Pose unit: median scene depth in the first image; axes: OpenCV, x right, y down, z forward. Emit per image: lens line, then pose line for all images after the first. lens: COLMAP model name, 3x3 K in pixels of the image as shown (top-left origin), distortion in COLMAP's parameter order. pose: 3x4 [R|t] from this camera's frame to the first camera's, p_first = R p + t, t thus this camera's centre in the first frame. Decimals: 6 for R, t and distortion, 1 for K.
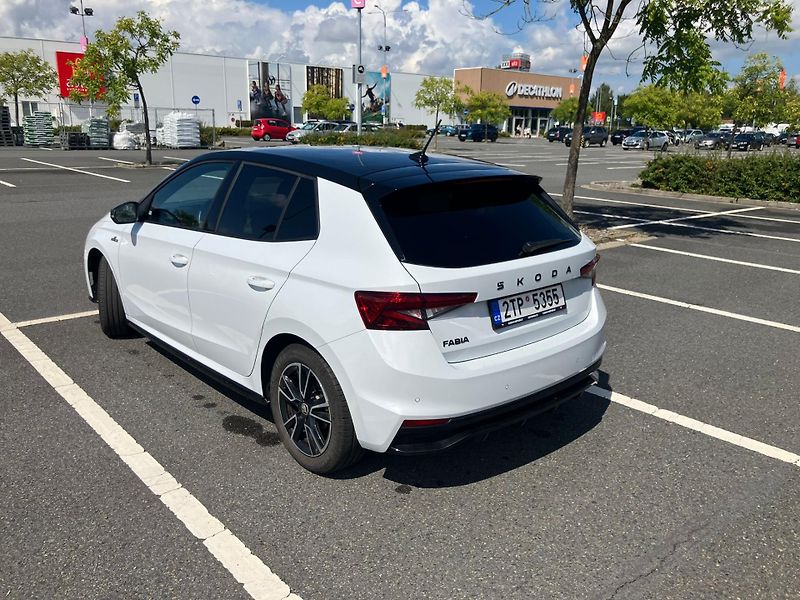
lens RADIAL K [[671.2, 0, 393.9], [0, 671.2, 300.4], [0, 0, 1]] dist [0.012916, 0.000385]
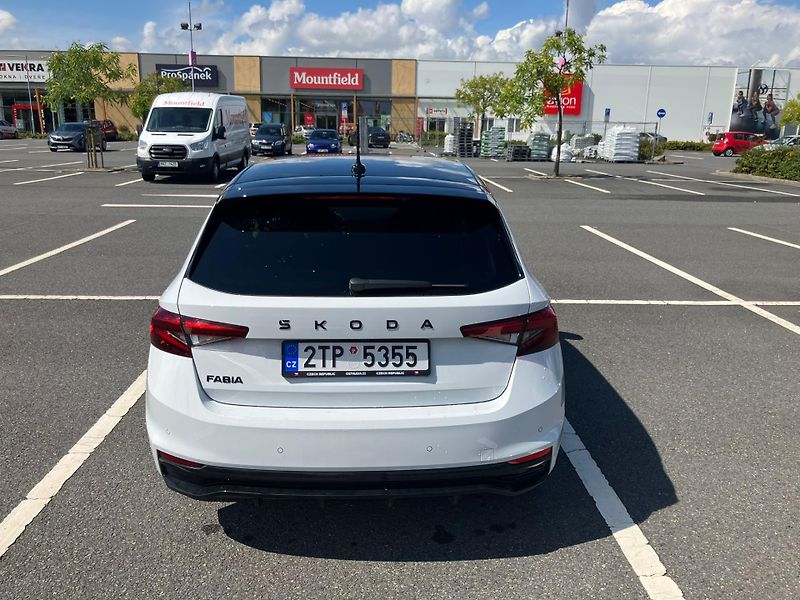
lens RADIAL K [[671.2, 0, 387.2], [0, 671.2, 288.3], [0, 0, 1]] dist [0.012916, 0.000385]
pose [[0.775095, 0.140606, -0.616001, 0.688604], [-0.163320, 0.986377, 0.019646, -0.093554], [0.610372, 0.085378, 0.787500, 0.395194]]
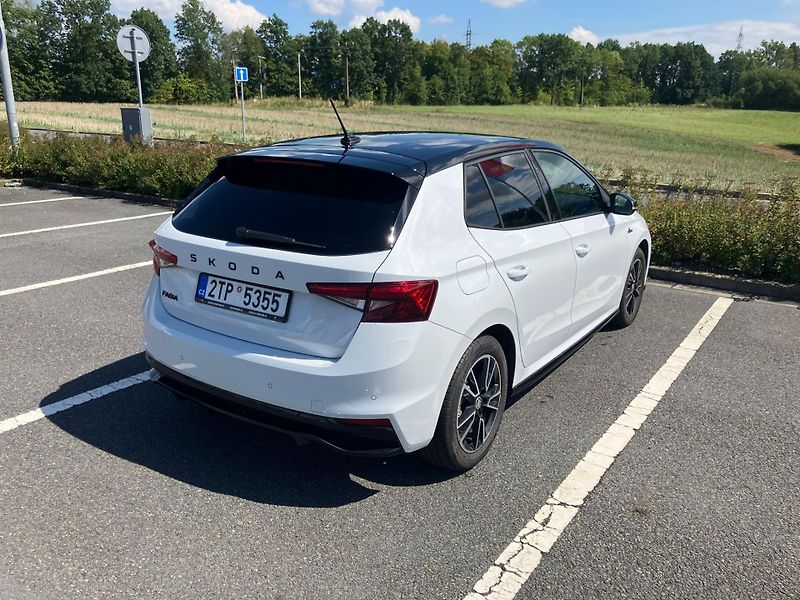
lens RADIAL K [[671.2, 0, 393.0], [0, 671.2, 289.7], [0, 0, 1]] dist [0.012916, 0.000385]
pose [[0.256915, 0.239714, -0.936233, 1.092113], [-0.270229, 0.947927, 0.168553, -0.208804], [0.927885, 0.209693, 0.308315, 0.895939]]
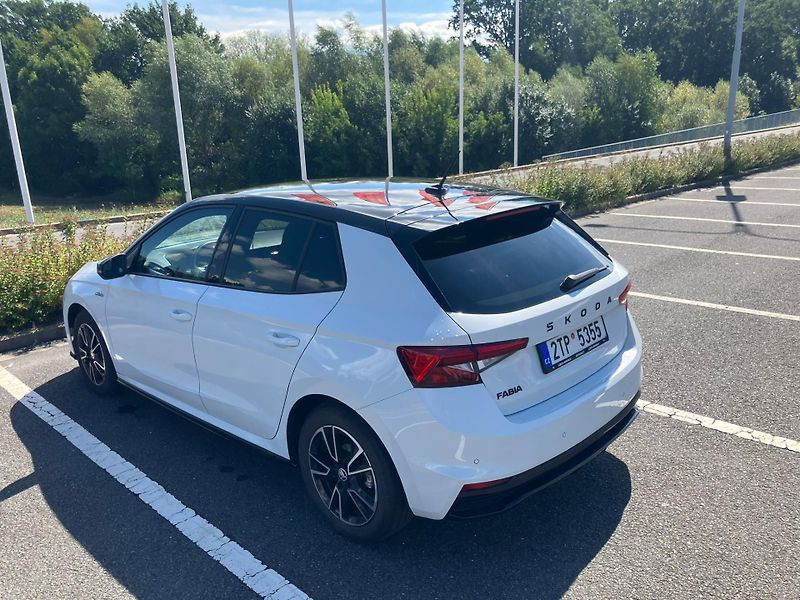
lens RADIAL K [[671.2, 0, 395.1], [0, 671.2, 300.4], [0, 0, 1]] dist [0.012916, 0.000385]
pose [[0.995067, -0.079185, 0.059758, -0.098886], [0.079802, 0.996779, -0.007996, -0.062801], [-0.058933, 0.012726, 0.998181, 0.074347]]
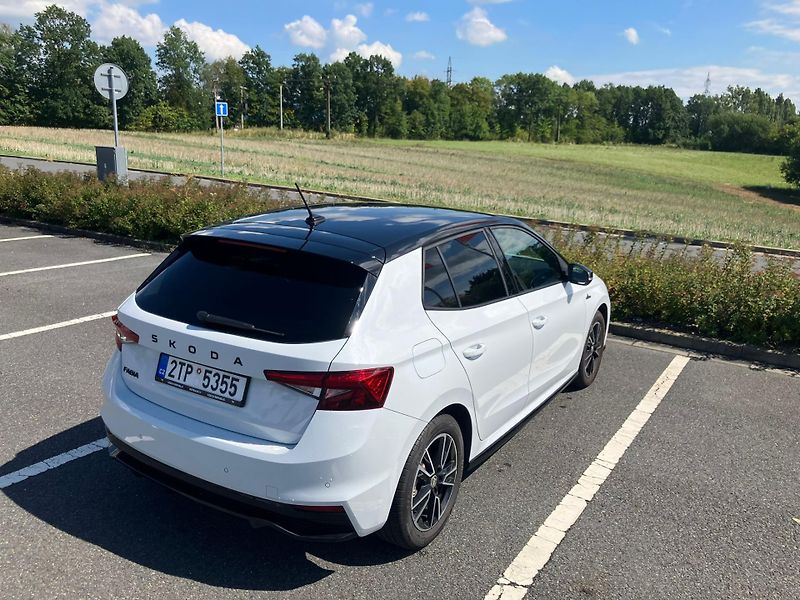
lens RADIAL K [[671.2, 0, 407.7], [0, 671.2, 288.7], [0, 0, 1]] dist [0.012916, 0.000385]
pose [[0.303702, 0.199859, -0.931569, 1.112984], [-0.289489, 0.950883, 0.109626, -0.291588], [0.907723, 0.236386, 0.346642, 0.896548]]
